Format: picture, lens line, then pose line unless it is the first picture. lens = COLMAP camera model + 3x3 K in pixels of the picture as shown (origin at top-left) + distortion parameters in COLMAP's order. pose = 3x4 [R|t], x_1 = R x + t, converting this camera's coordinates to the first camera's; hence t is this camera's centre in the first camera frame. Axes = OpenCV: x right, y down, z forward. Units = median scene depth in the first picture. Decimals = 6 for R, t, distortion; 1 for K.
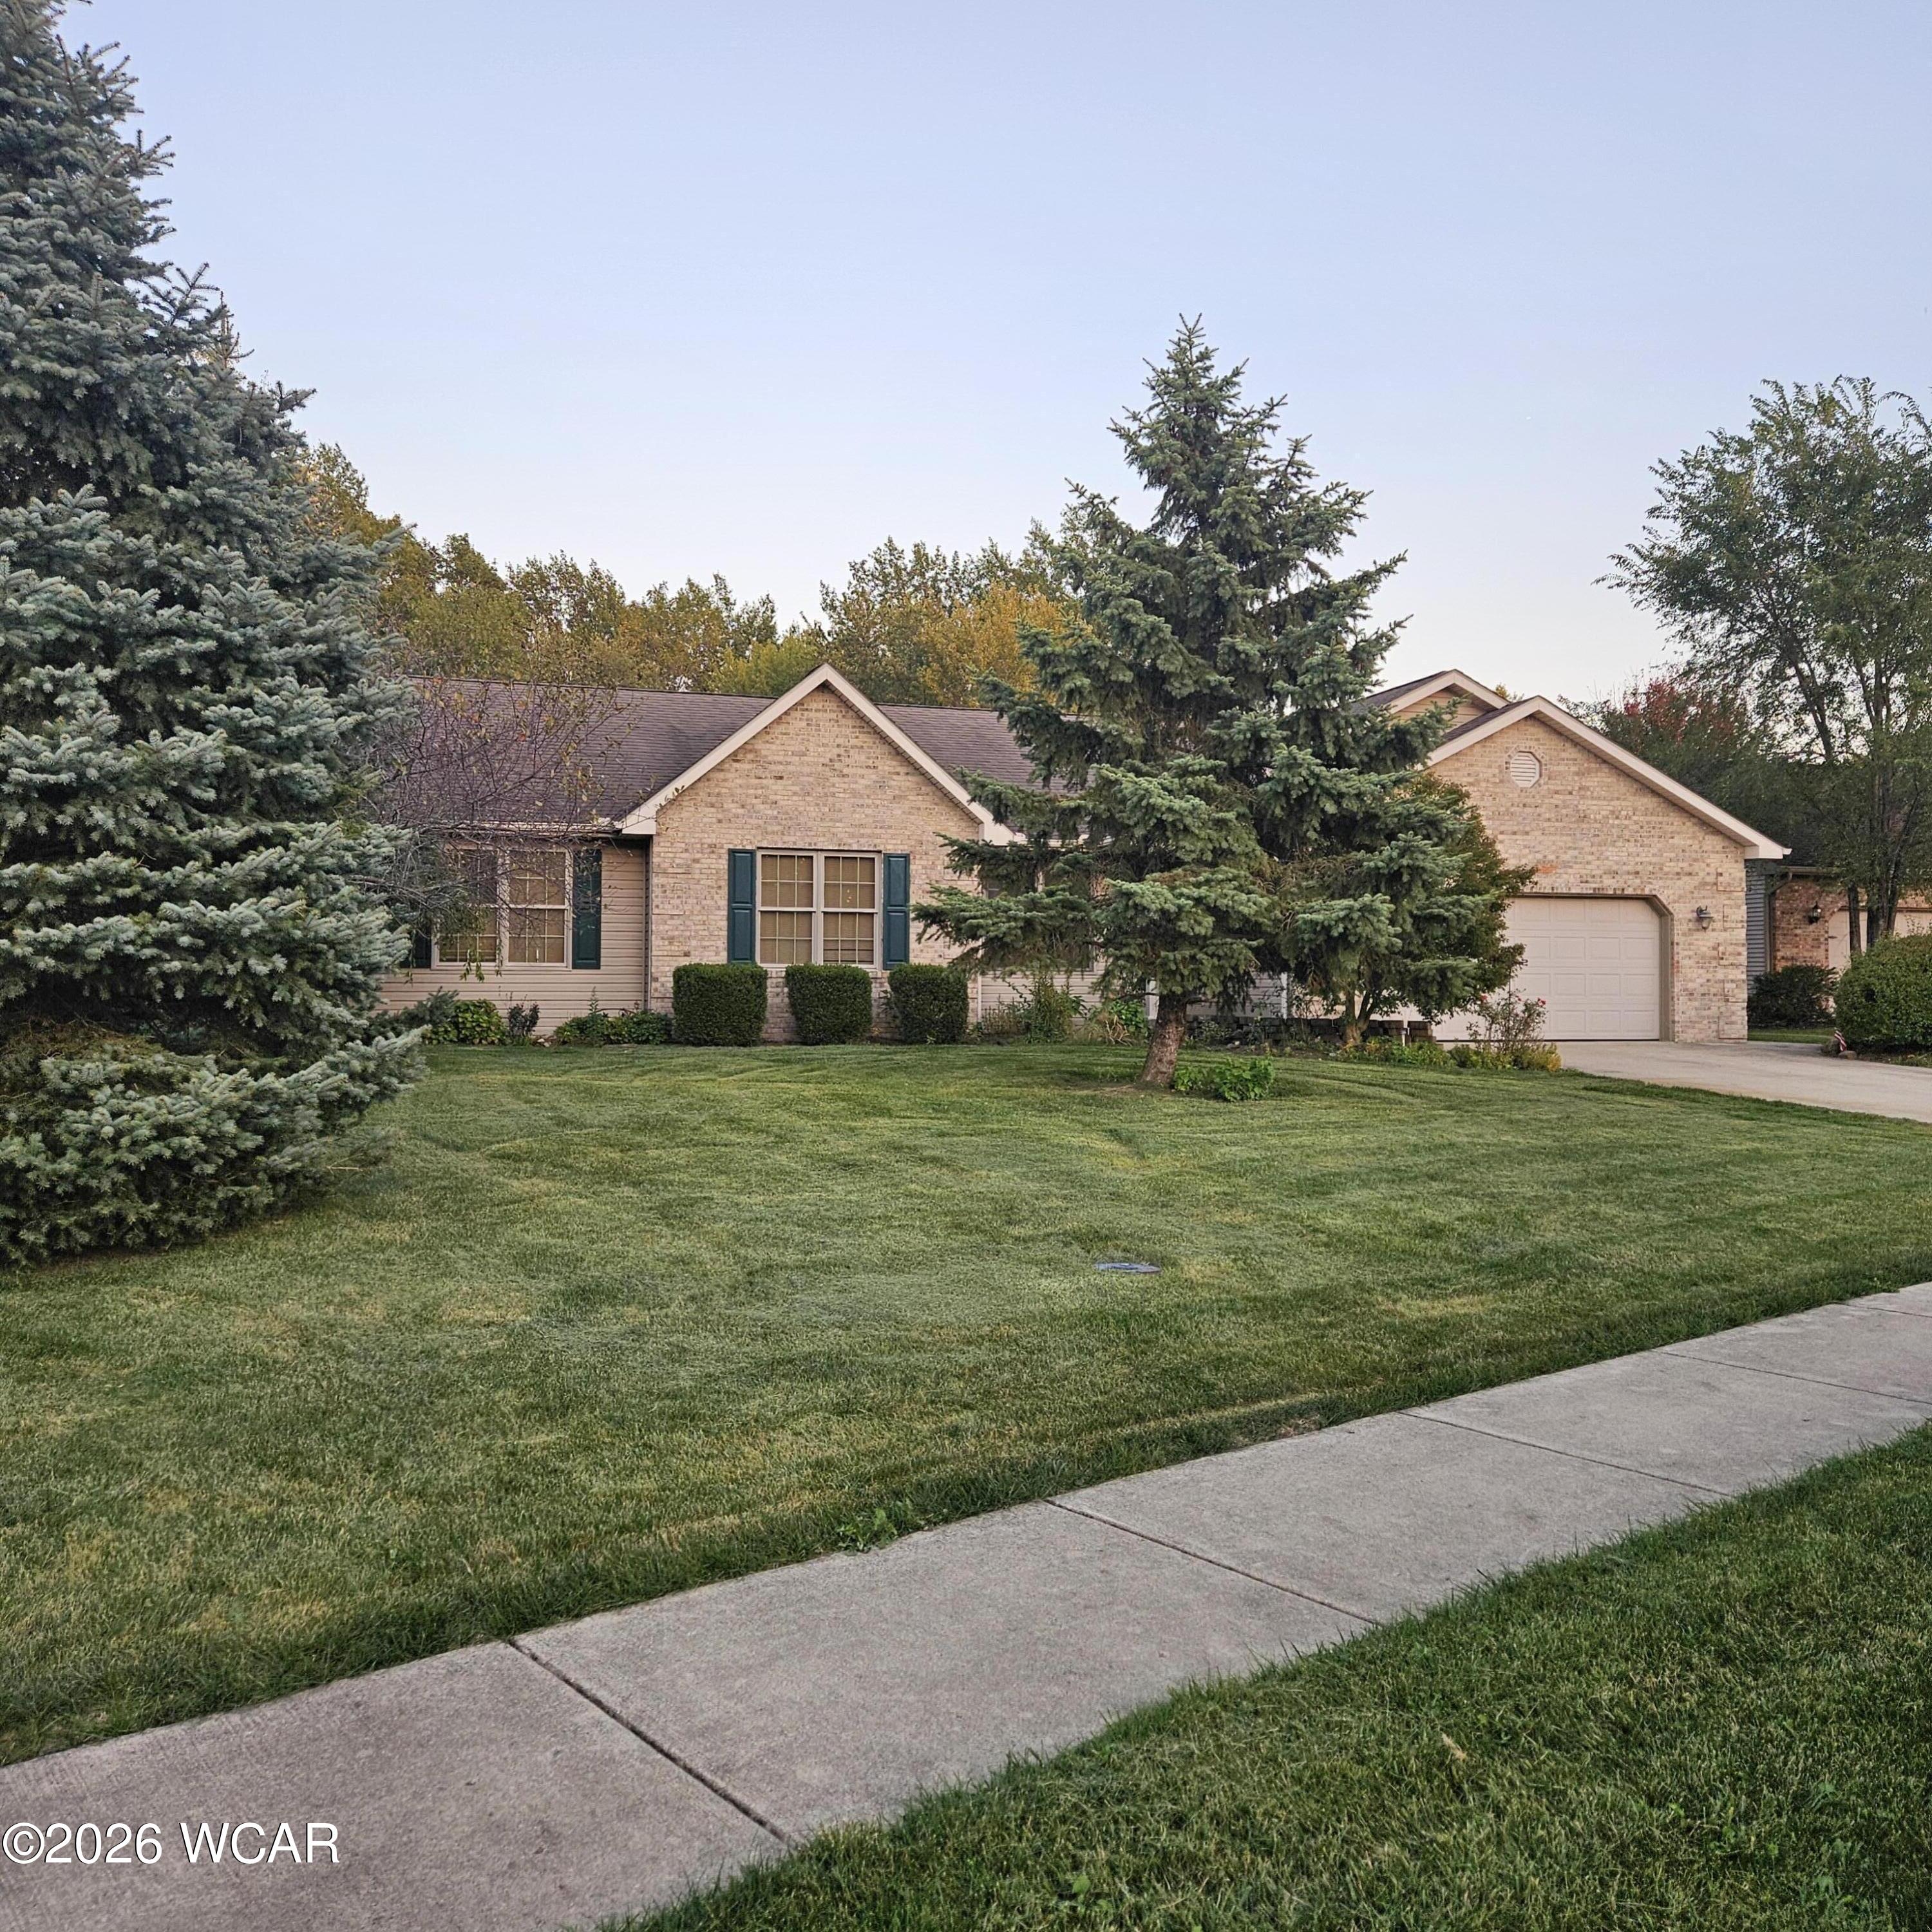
lens RADIAL K [[1712.0, 0, 966.0], [0, 1712.0, 966.0], [0, 0, 1]] dist [0.083799, -0.061900]
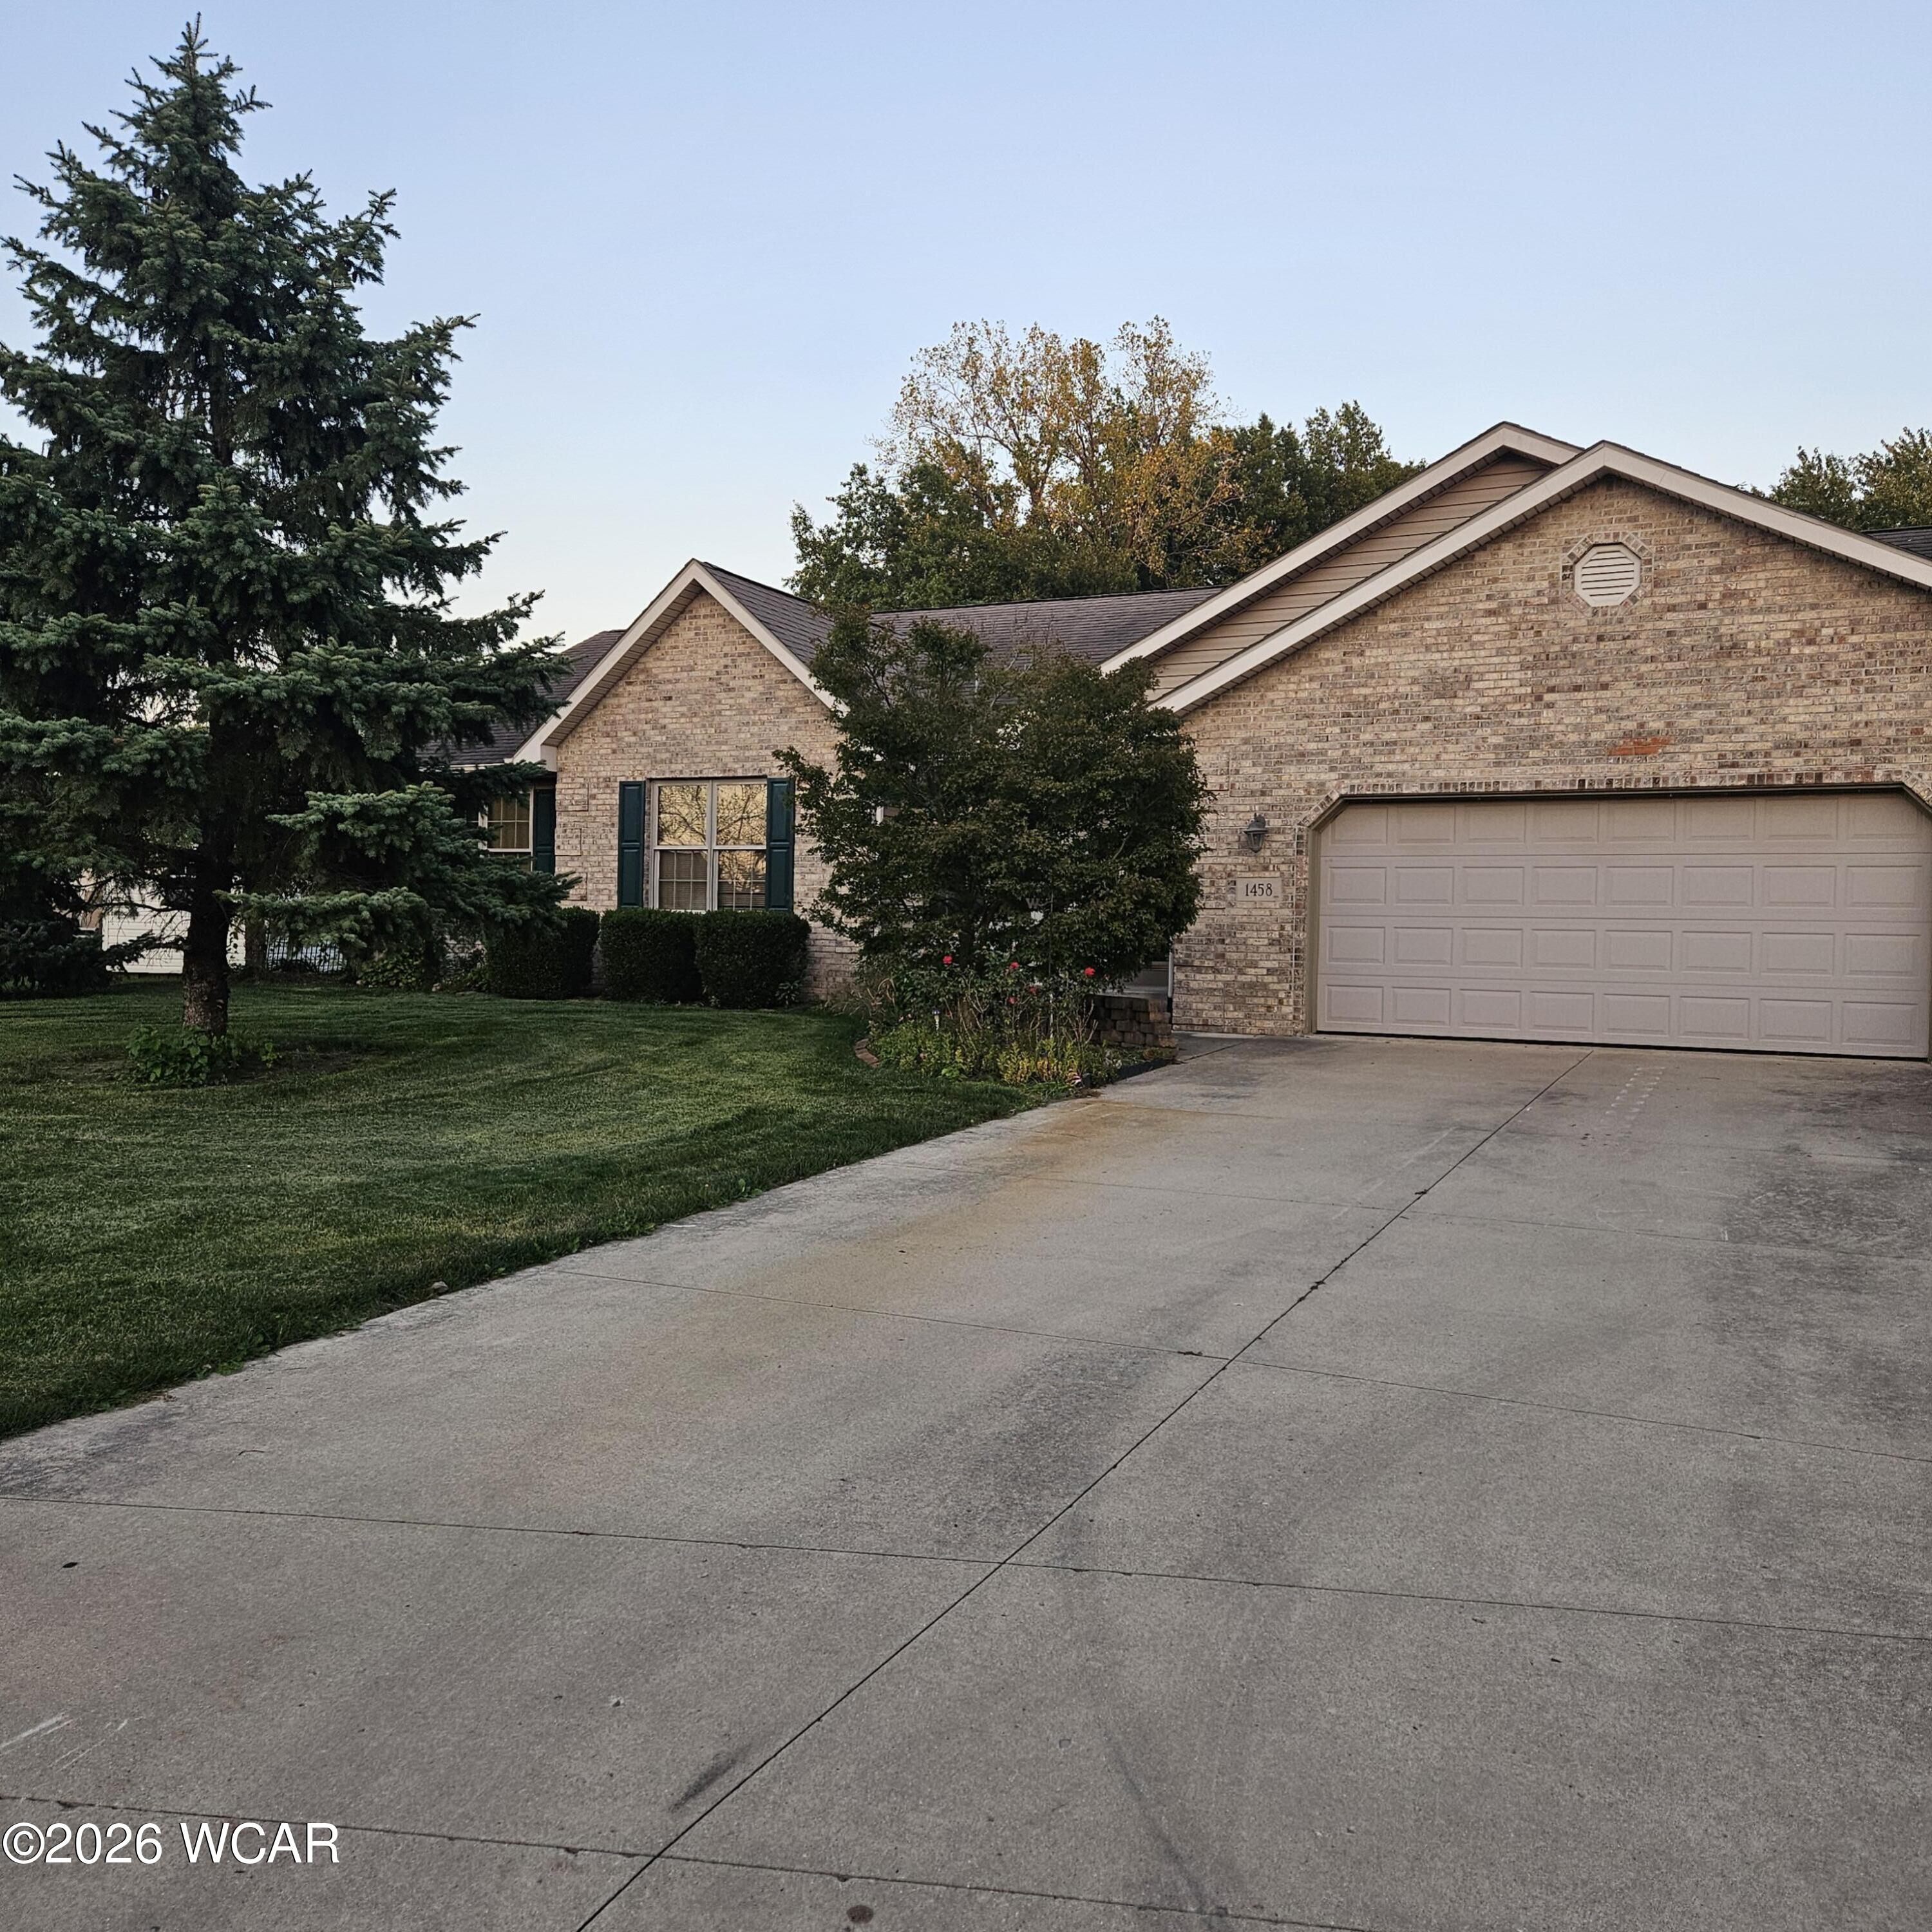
lens RADIAL K [[1712.0, 0, 966.0], [0, 1712.0, 966.0], [0, 0, 1]] dist [0.083799, -0.061900]
pose [[0.723756, 0.022197, -0.689699, 0.618310], [-0.014936, 0.999752, 0.016502, 0.011014], [0.689895, -0.001642, 0.723908, 0.468642]]
